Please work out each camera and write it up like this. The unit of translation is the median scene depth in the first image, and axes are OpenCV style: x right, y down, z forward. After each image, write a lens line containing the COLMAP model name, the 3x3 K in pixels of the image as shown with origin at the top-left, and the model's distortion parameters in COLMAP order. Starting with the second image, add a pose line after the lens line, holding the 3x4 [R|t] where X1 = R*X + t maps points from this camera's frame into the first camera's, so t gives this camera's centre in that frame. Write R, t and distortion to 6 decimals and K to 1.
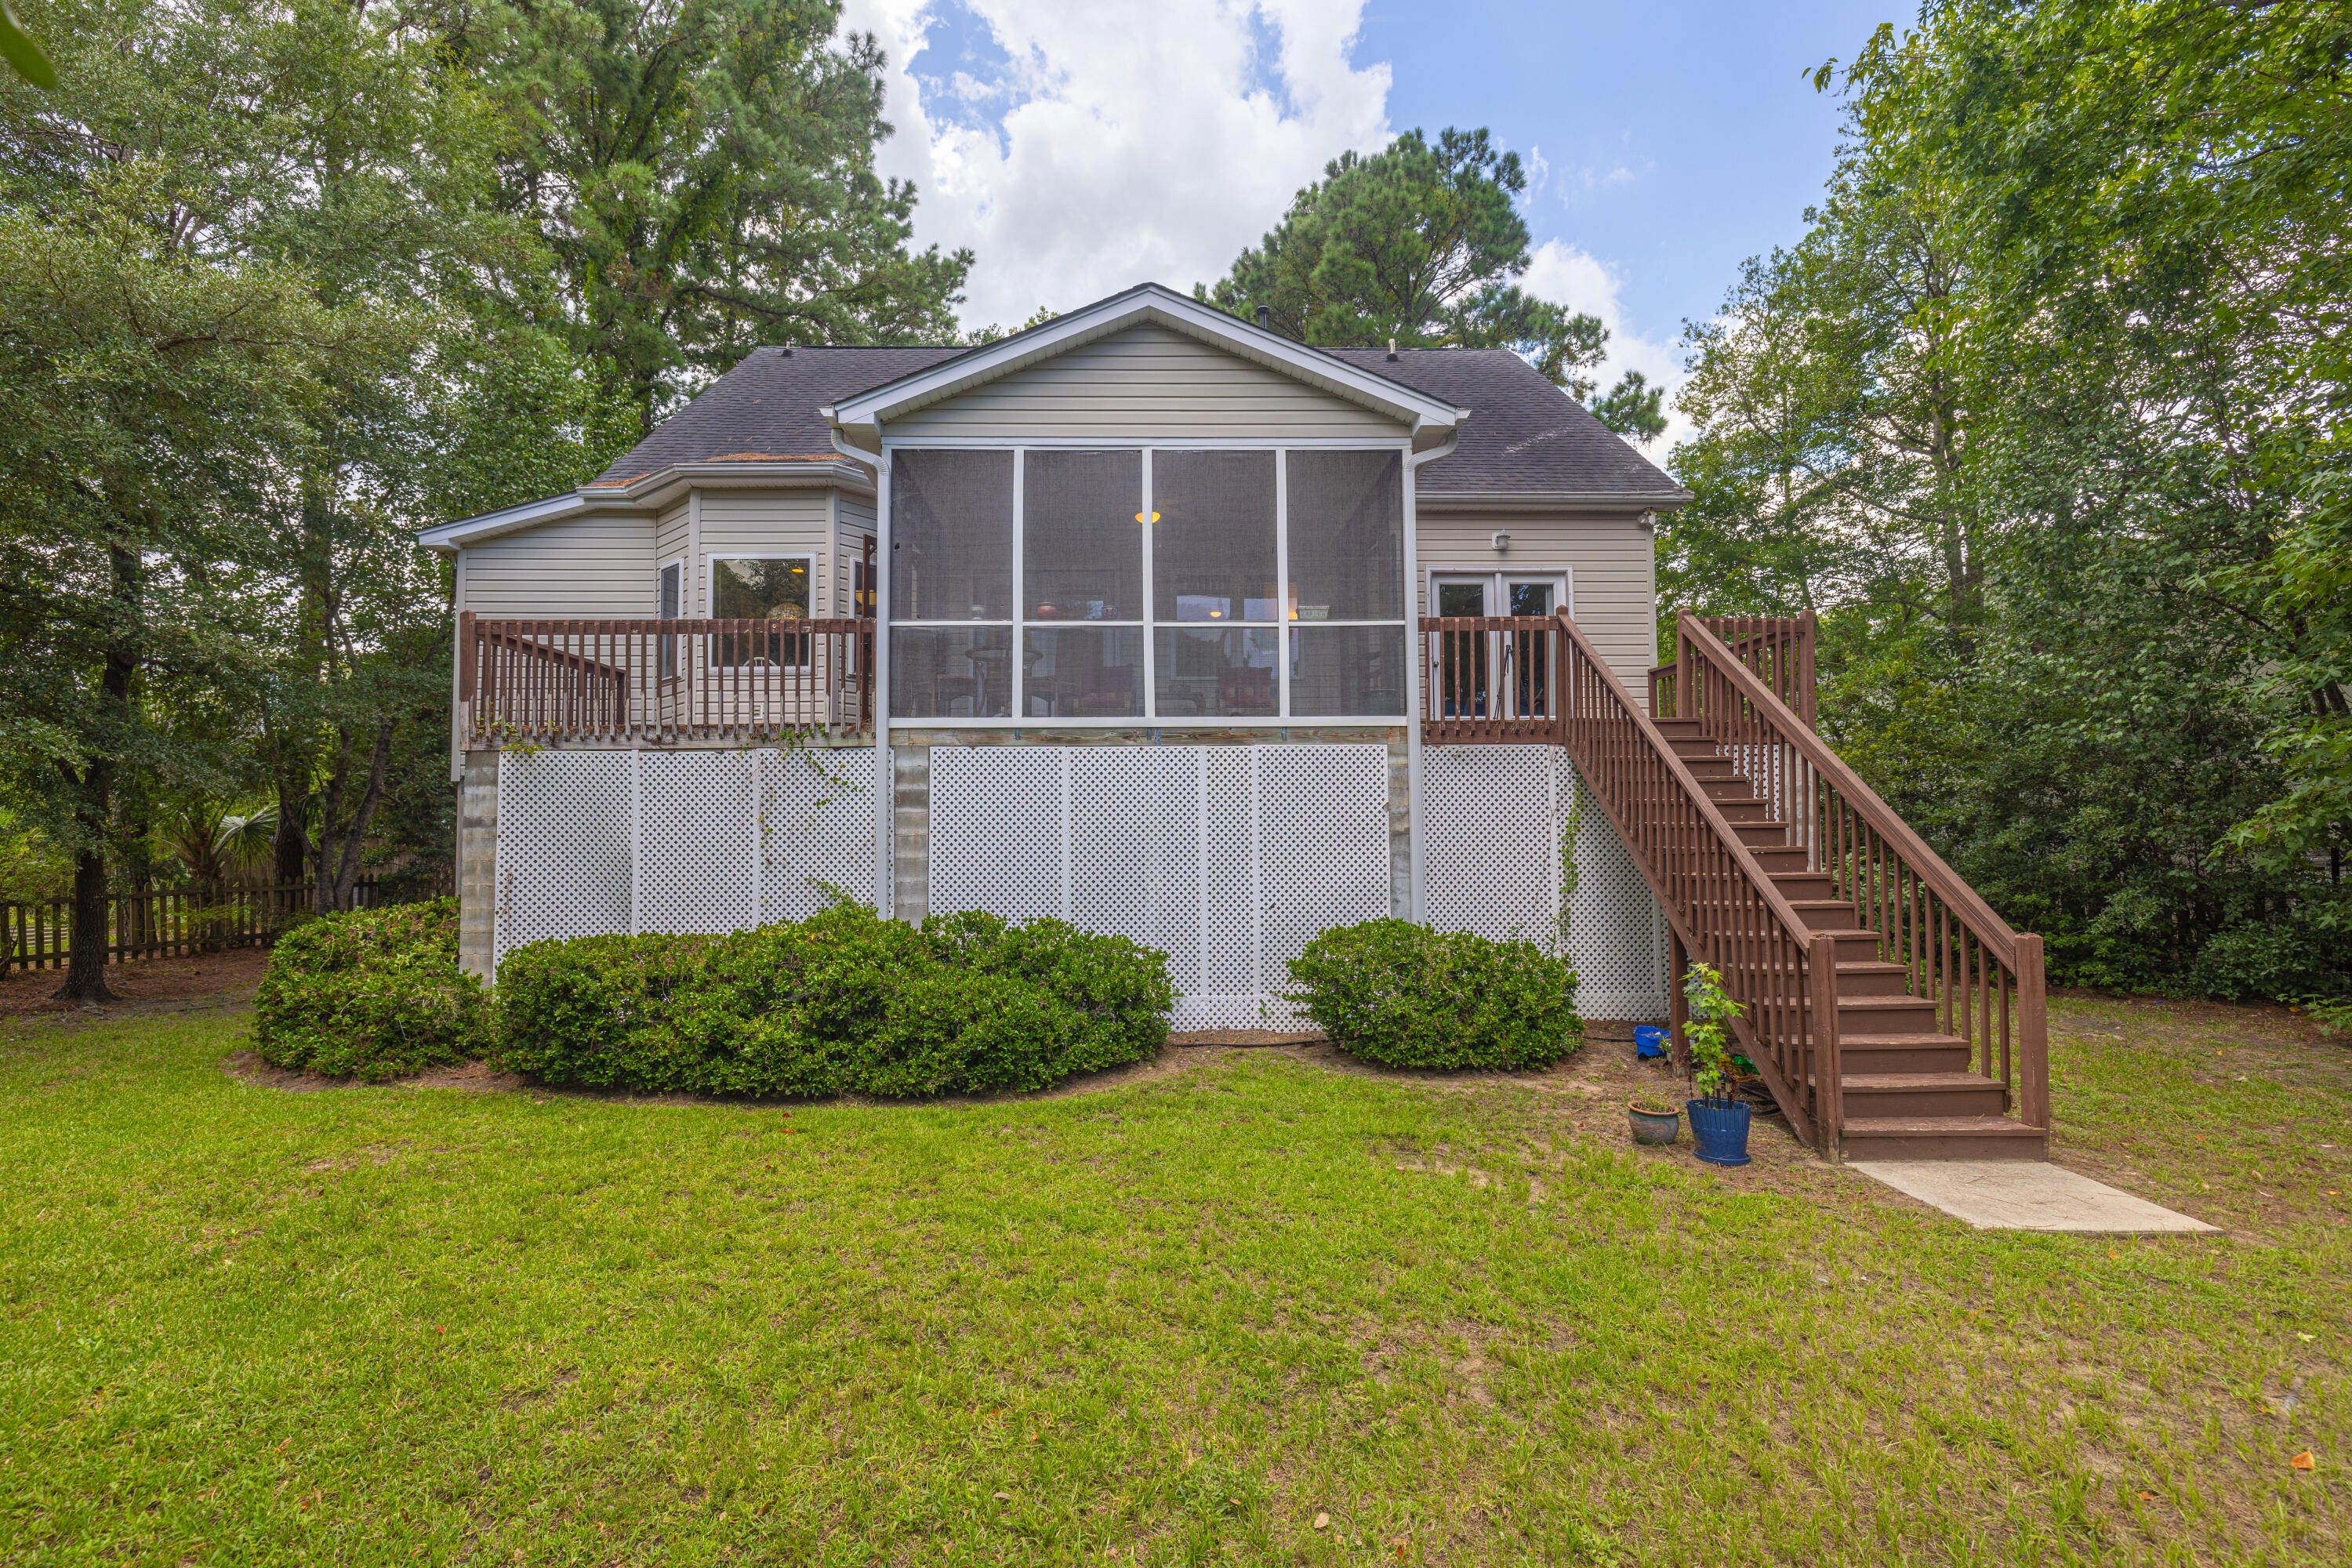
lens RADIAL K [[1010.3, 0, 1182.5], [0, 1010.3, 785.7], [0, 0, 1]] dist [0.000366, 0.000993]
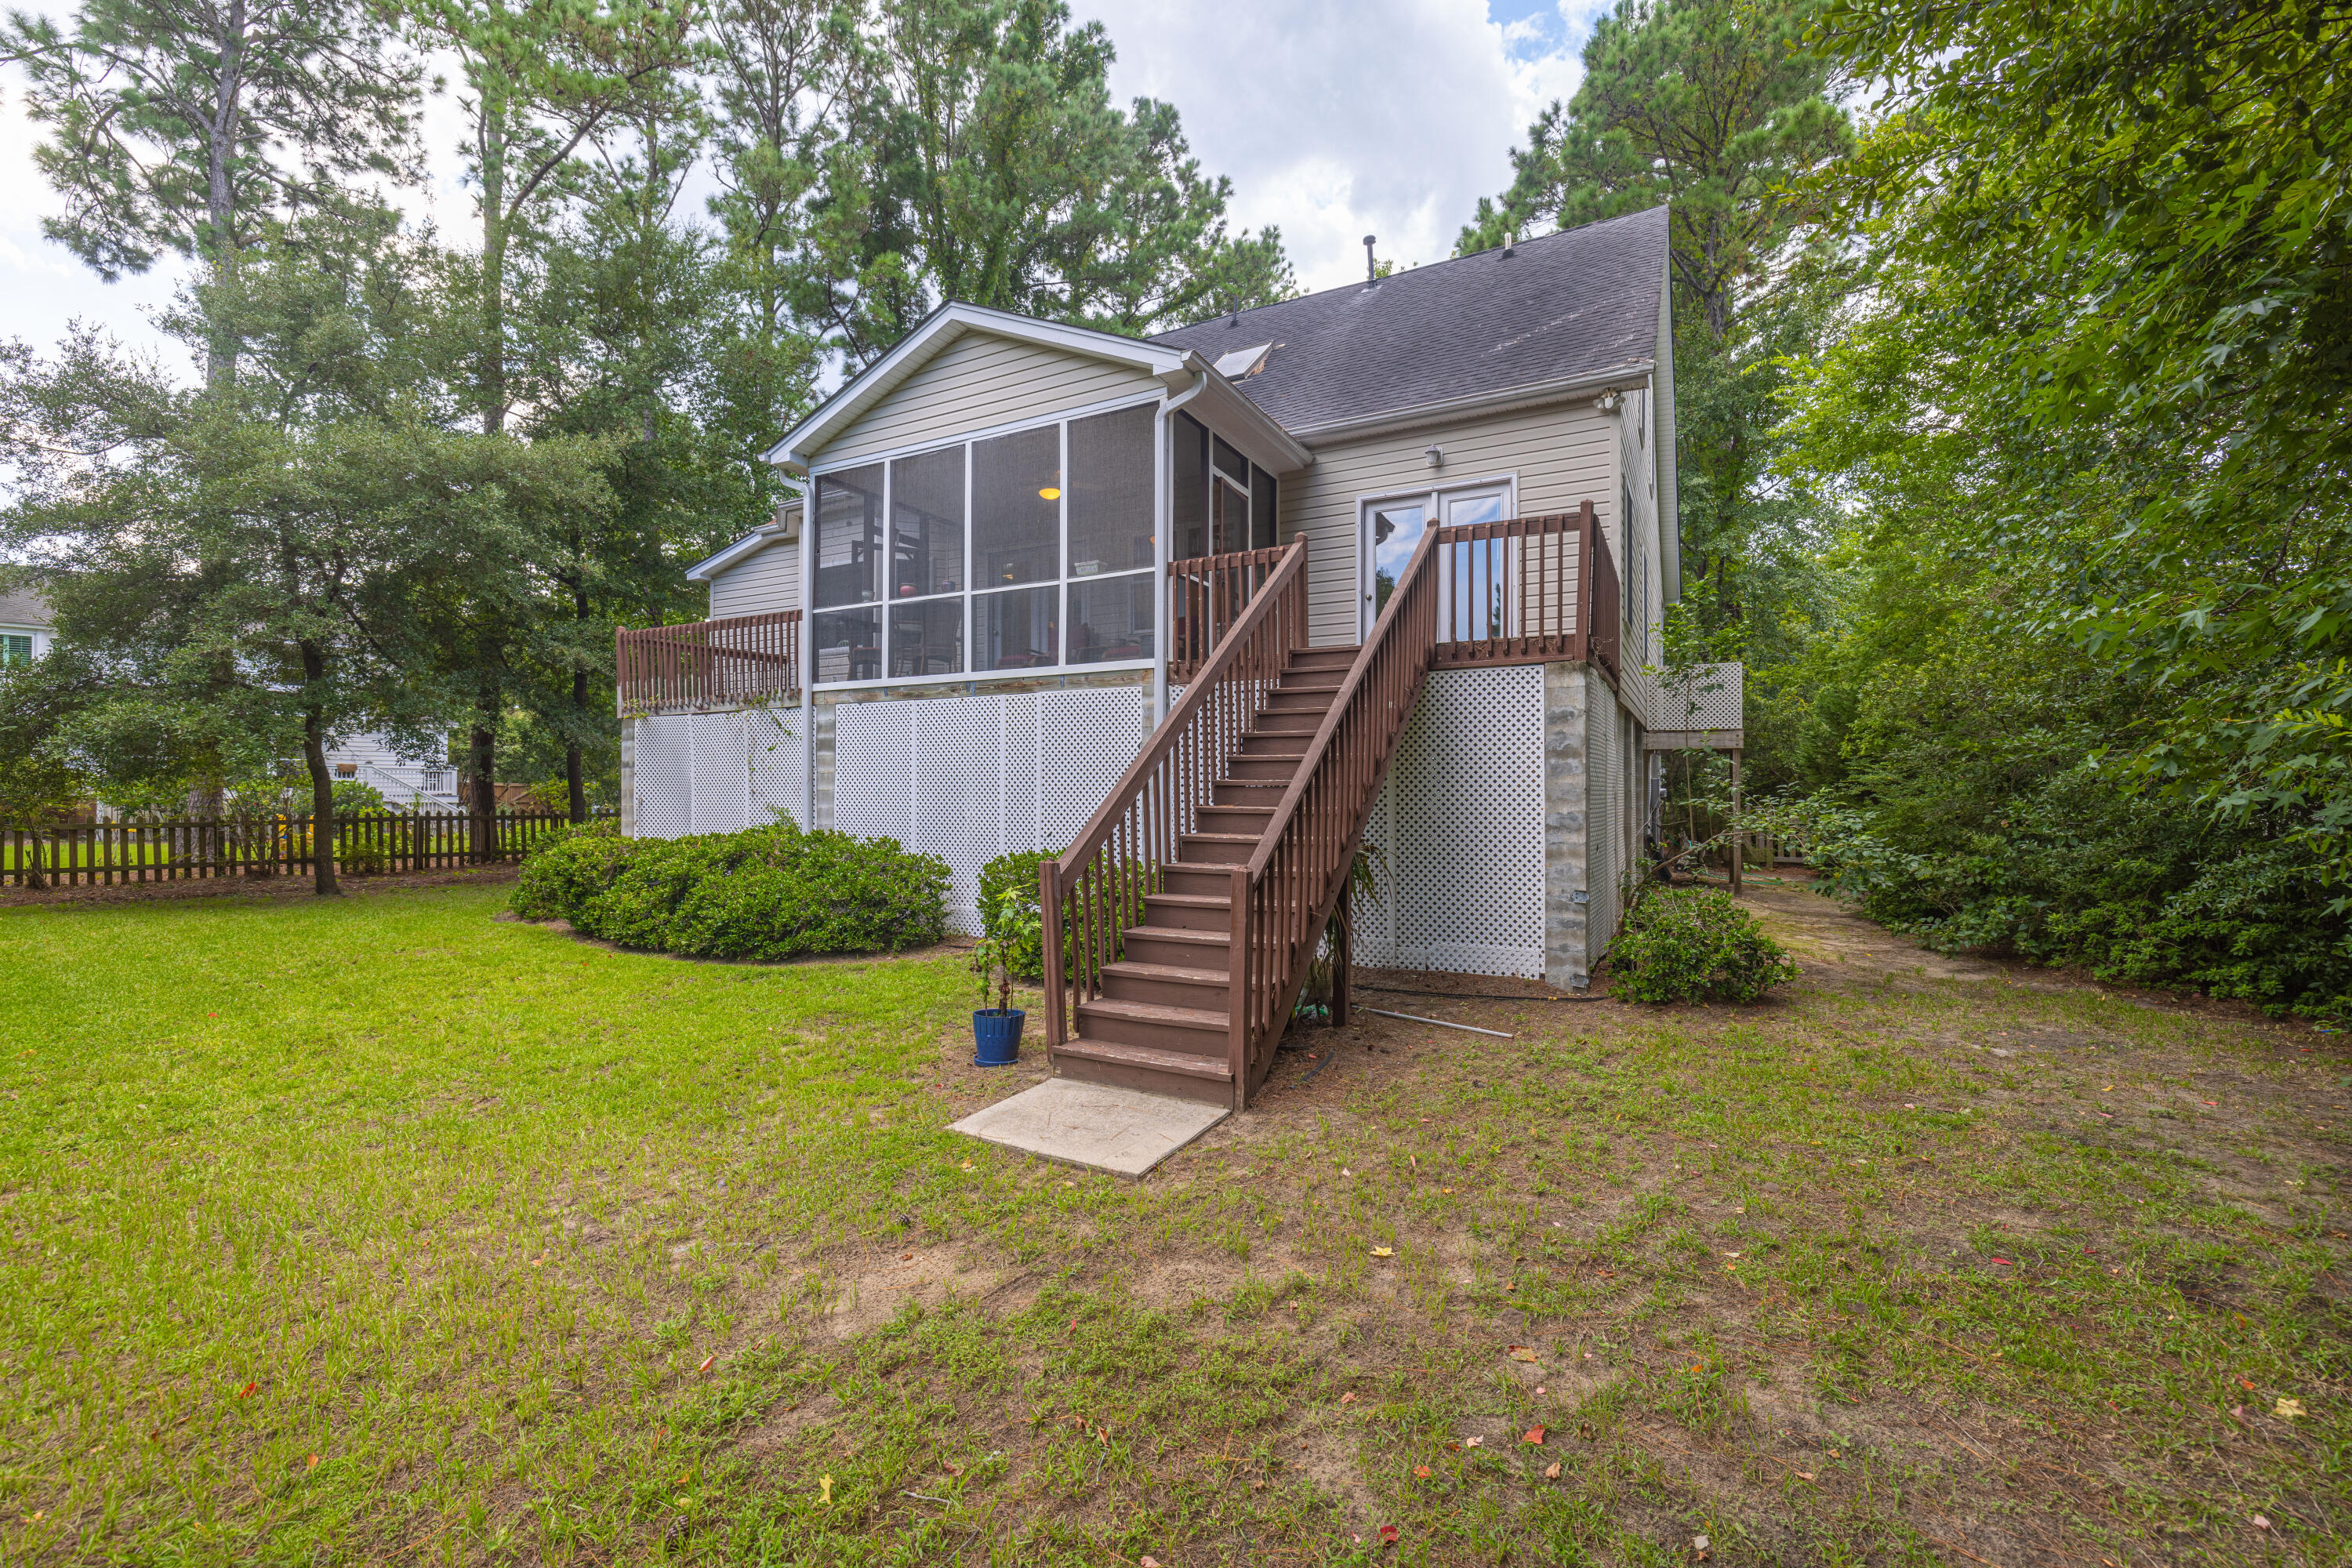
lens RADIAL K [[1010.3, 0, 1191.1], [0, 1010.3, 780.4], [0, 0, 1]] dist [0.000366, 0.000993]
pose [[0.856429, 0.002585, -0.516258, 0.797358], [0.016661, 0.999328, 0.032642, 0.023776], [0.515996, -0.036557, 0.855811, 0.122200]]
